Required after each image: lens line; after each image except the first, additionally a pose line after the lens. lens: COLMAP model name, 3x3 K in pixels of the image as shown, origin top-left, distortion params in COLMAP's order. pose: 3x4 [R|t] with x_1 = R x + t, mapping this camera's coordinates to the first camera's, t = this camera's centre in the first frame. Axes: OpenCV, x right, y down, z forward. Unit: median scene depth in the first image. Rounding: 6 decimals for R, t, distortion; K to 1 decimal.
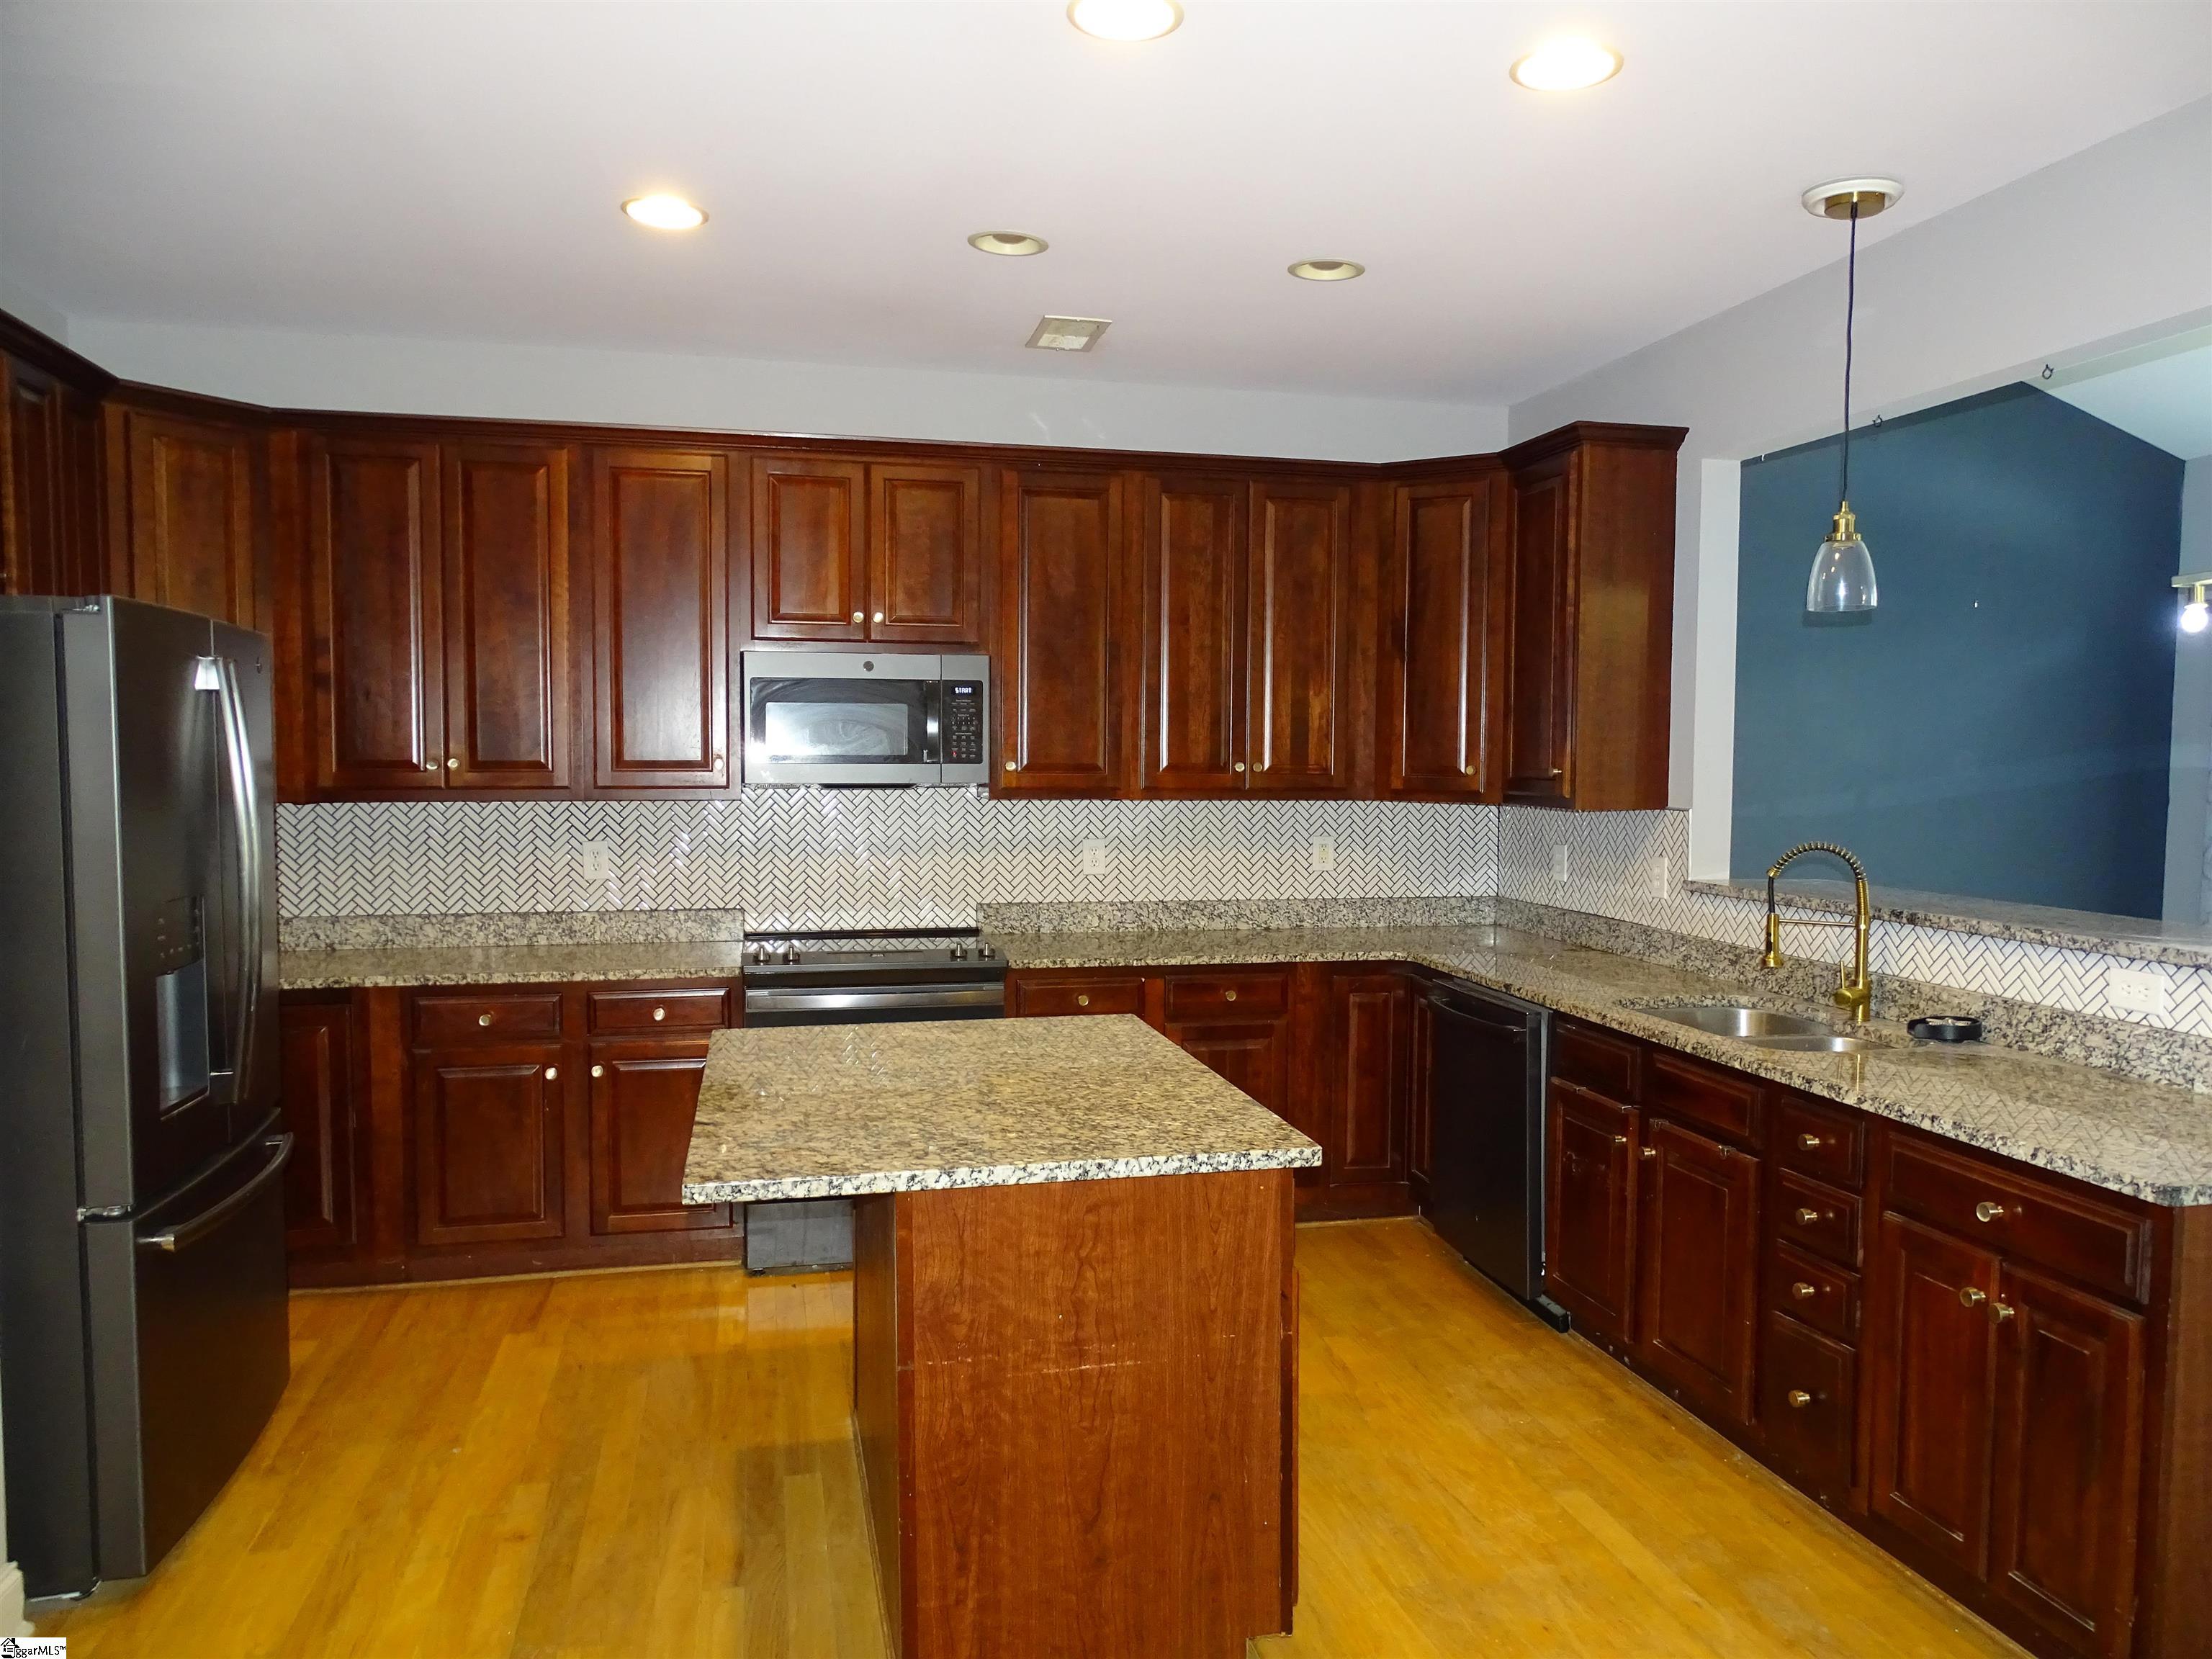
lens RADIAL K [[1577.1, 0, 1147.3], [0, 1577.1, 831.7], [0, 0, 1]] dist [0.004197, -0.000734]
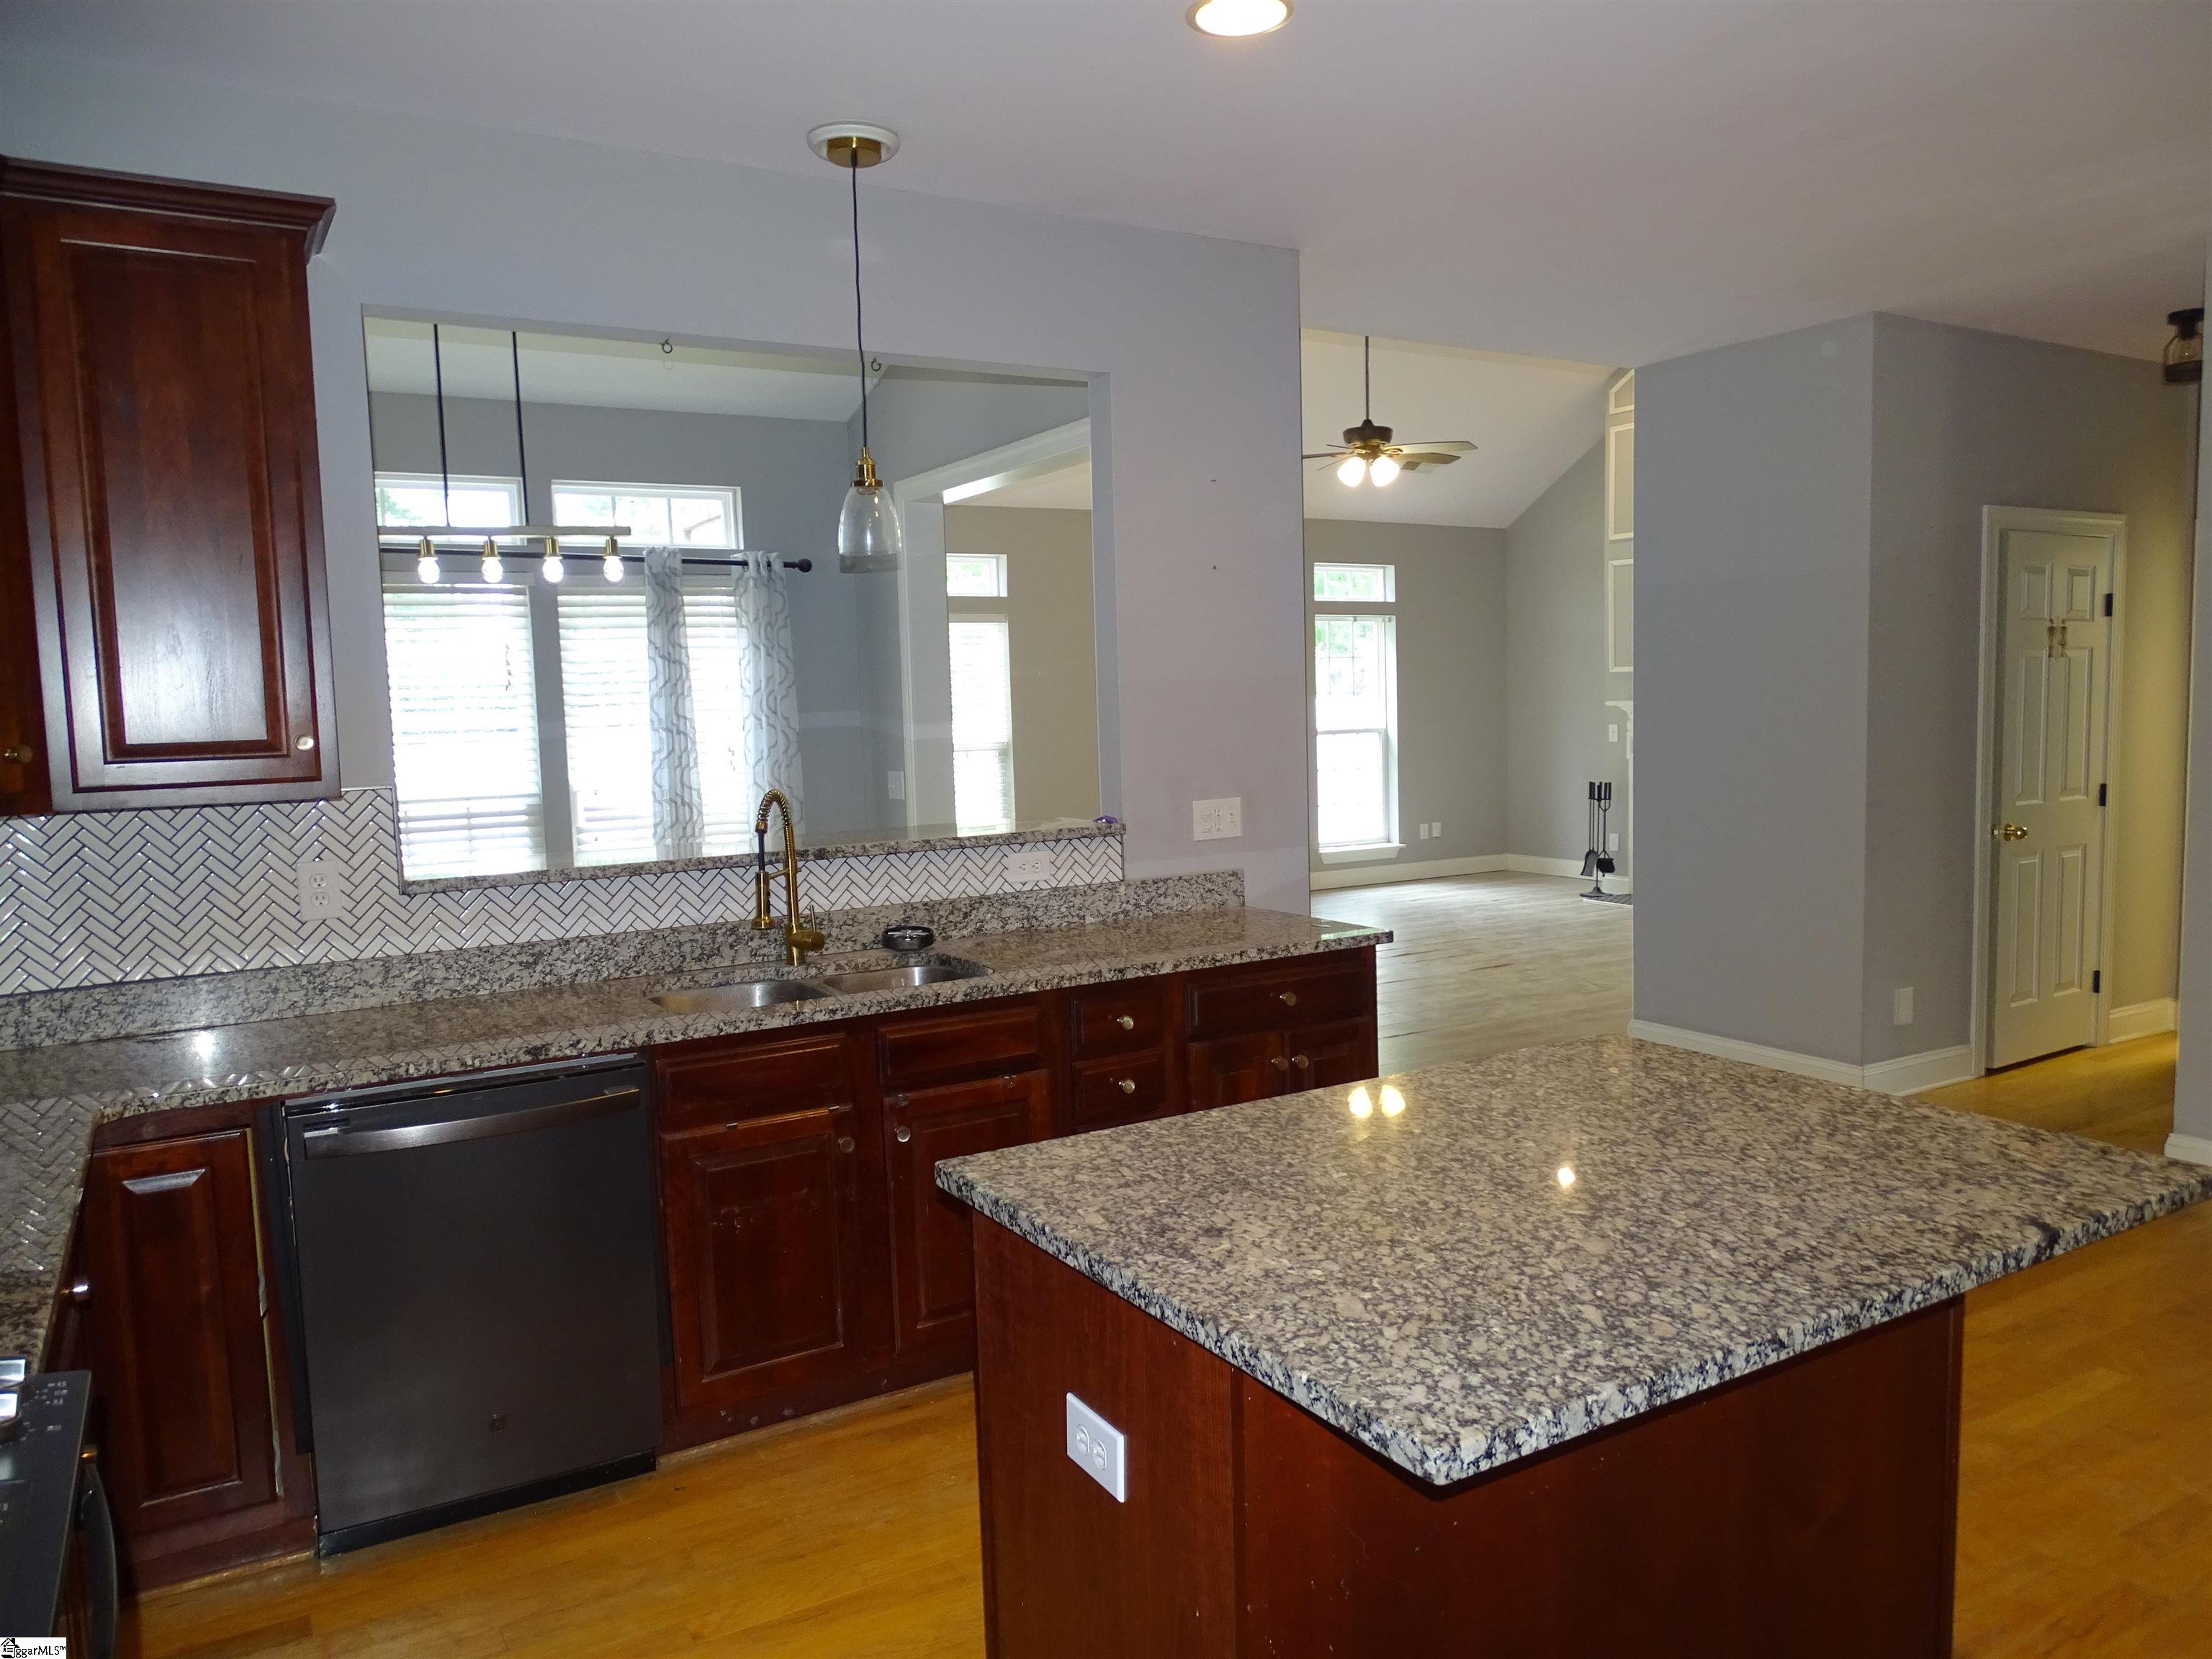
lens RADIAL K [[1577.1, 0, 1097.0], [0, 1577.1, 811.7], [0, 0, 1]] dist [0.004197, -0.000734]
pose [[-0.297519, -0.071699, 0.952020, -0.601676], [0.072731, 0.992576, 0.097483, -0.065780], [-0.951941, 0.098244, -0.290096, 1.190449]]
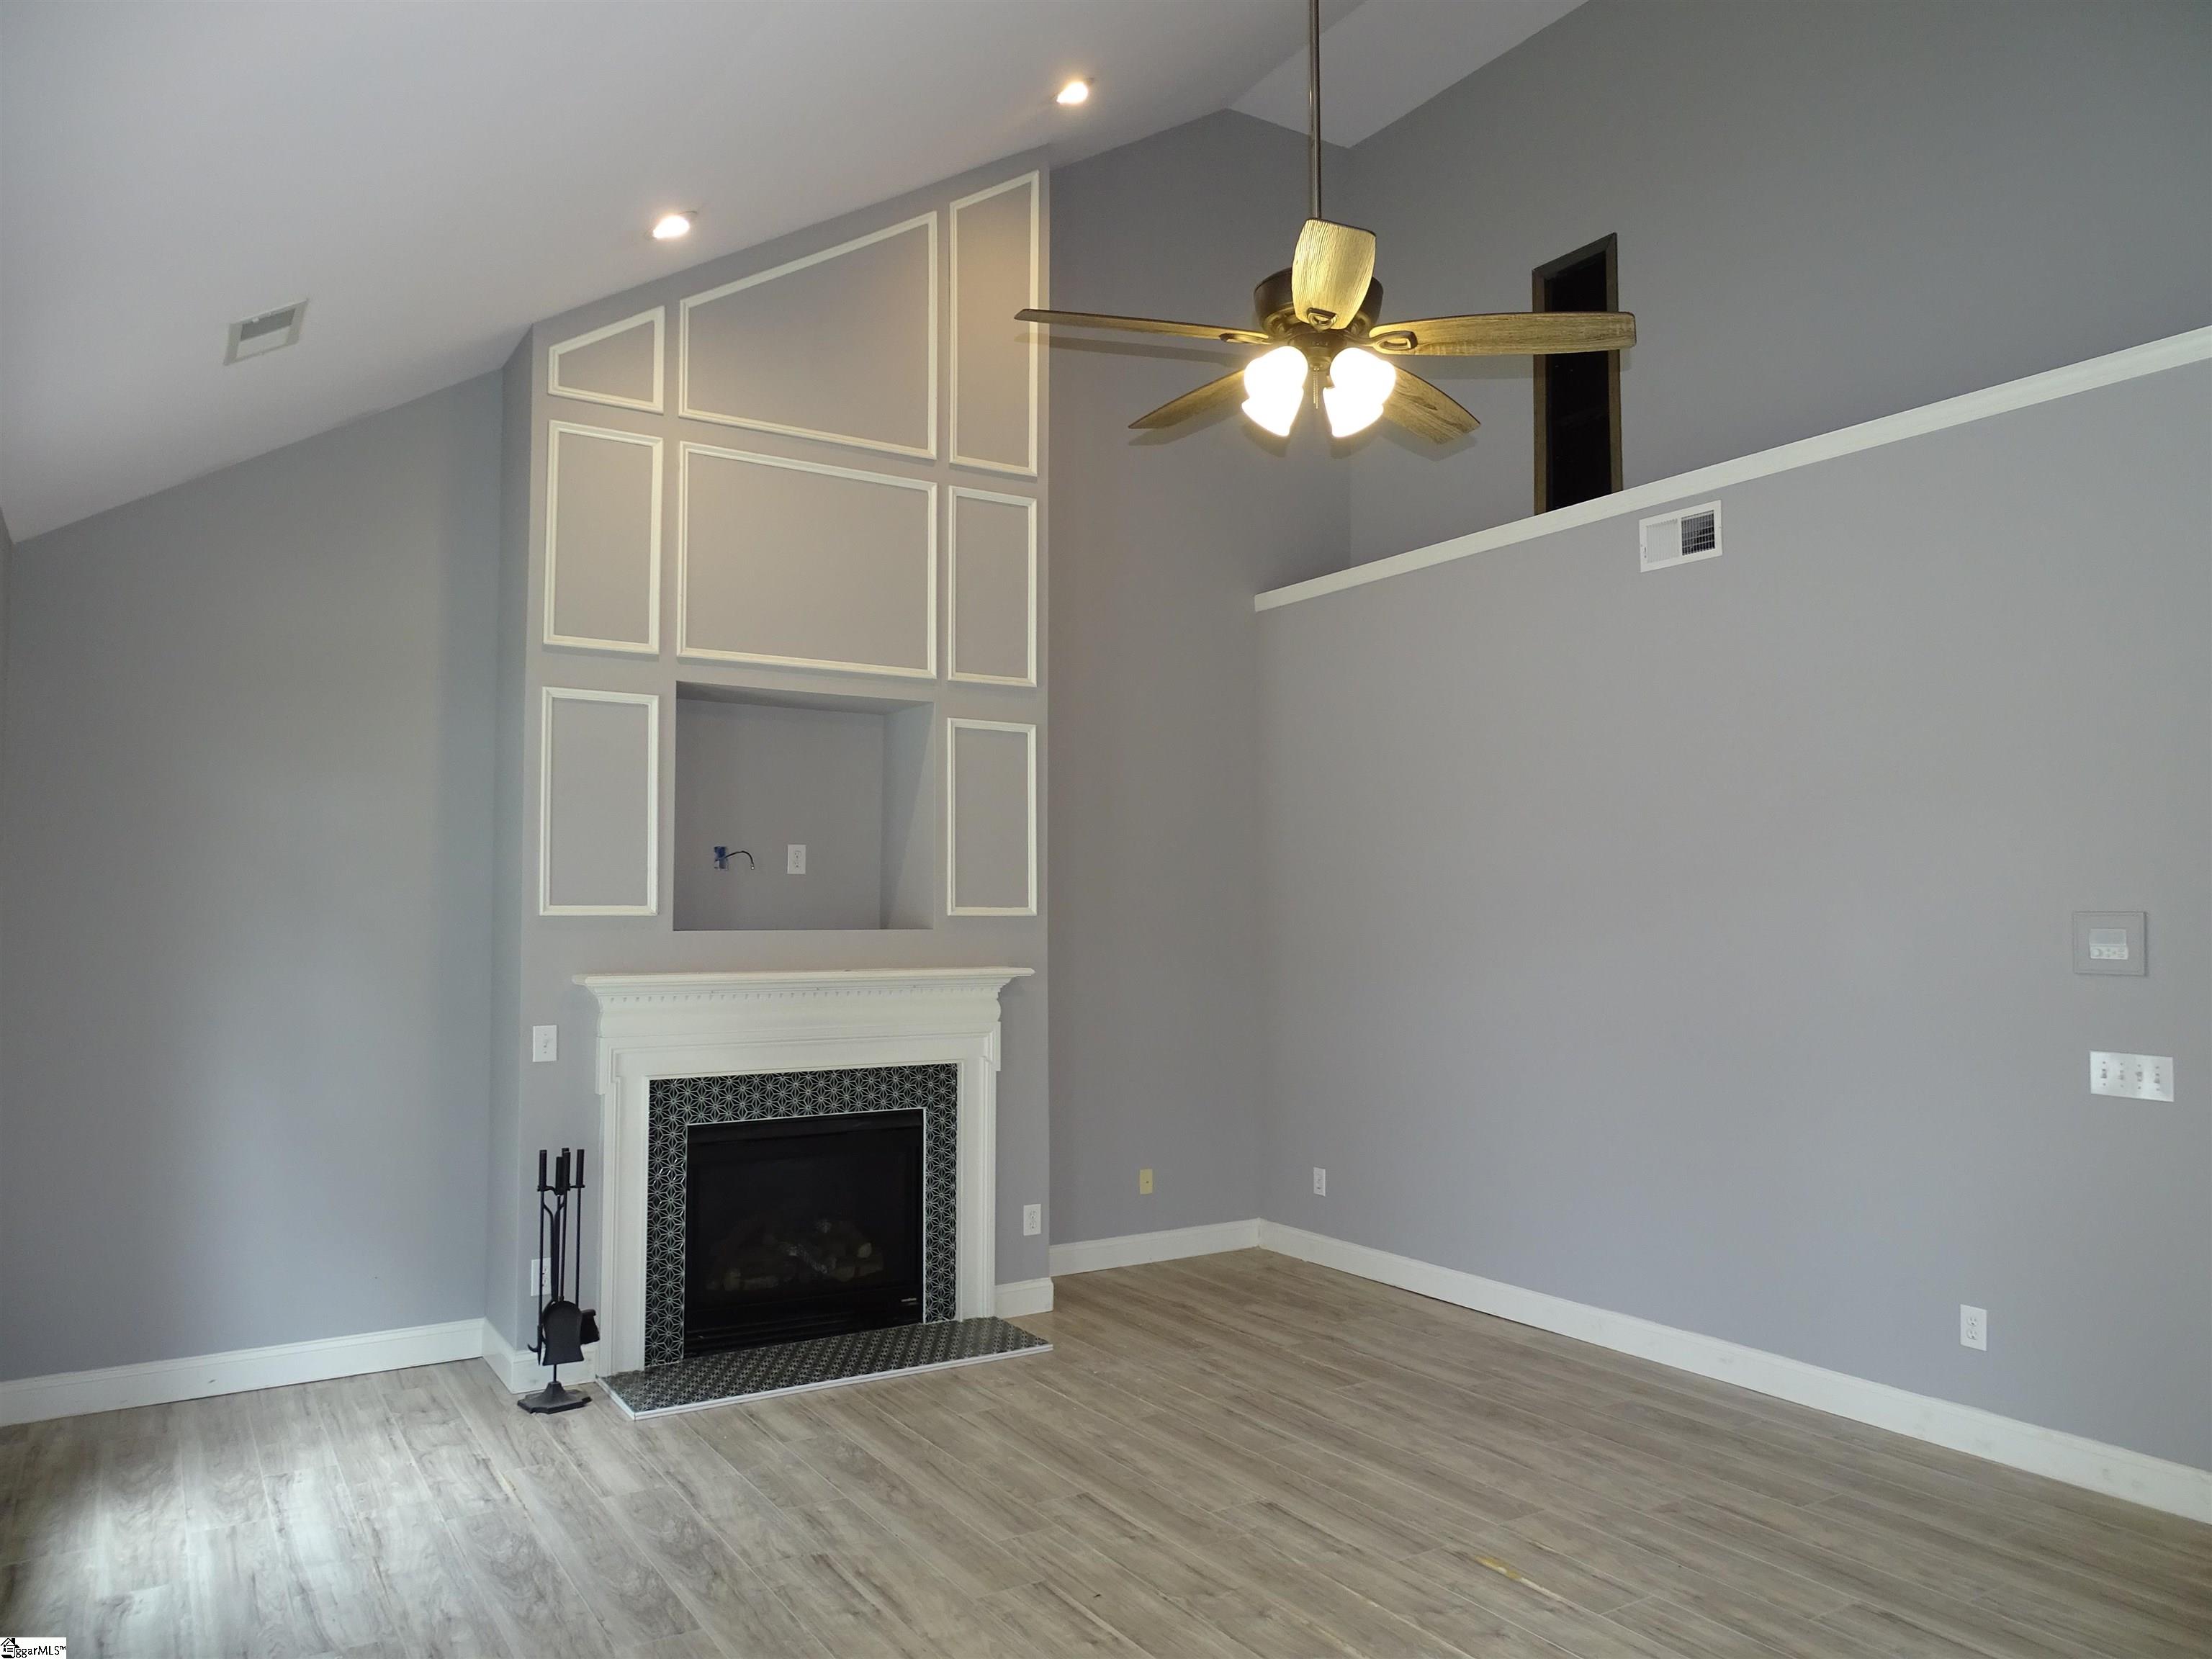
lens RADIAL K [[1577.1, 0, 1125.3], [0, 1577.1, 818.2], [0, 0, 1]] dist [0.004197, -0.000734]
pose [[-0.943951, -0.028177, -0.328880, 2.177730], [-0.026739, 0.999603, -0.008896, -0.055477], [0.329000, 0.000397, -0.944330, 0.866856]]
